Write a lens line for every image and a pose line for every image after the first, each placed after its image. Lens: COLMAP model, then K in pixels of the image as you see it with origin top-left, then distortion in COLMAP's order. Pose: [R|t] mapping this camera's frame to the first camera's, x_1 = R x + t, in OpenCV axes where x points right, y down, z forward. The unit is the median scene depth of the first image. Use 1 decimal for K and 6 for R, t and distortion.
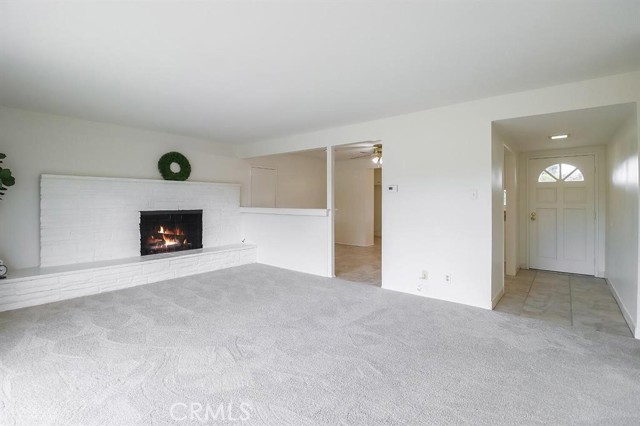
lens RADIAL K [[296.6, 0, 328.7], [0, 296.6, 198.4], [0, 0, 1]] dist [-0.005299, -0.000956]
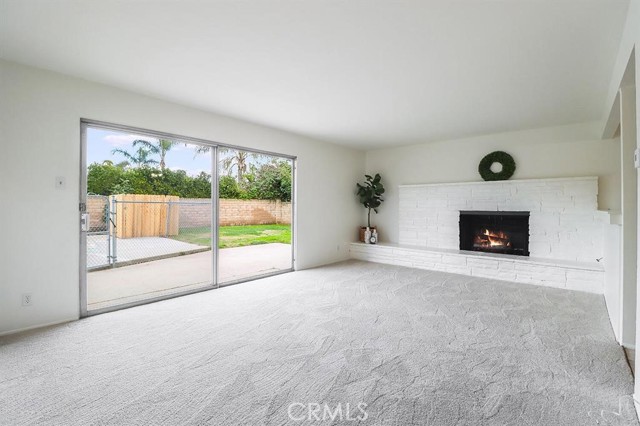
lens RADIAL K [[300.4, 0, 323.0], [0, 300.4, 208.2], [0, 0, 1]] dist [-0.003367, -0.001234]
pose [[-0.037114, 0.004719, -0.999300, 0.493800], [0.003078, 0.999985, 0.004608, 0.024135], [0.999306, -0.002905, -0.037128, 0.467430]]
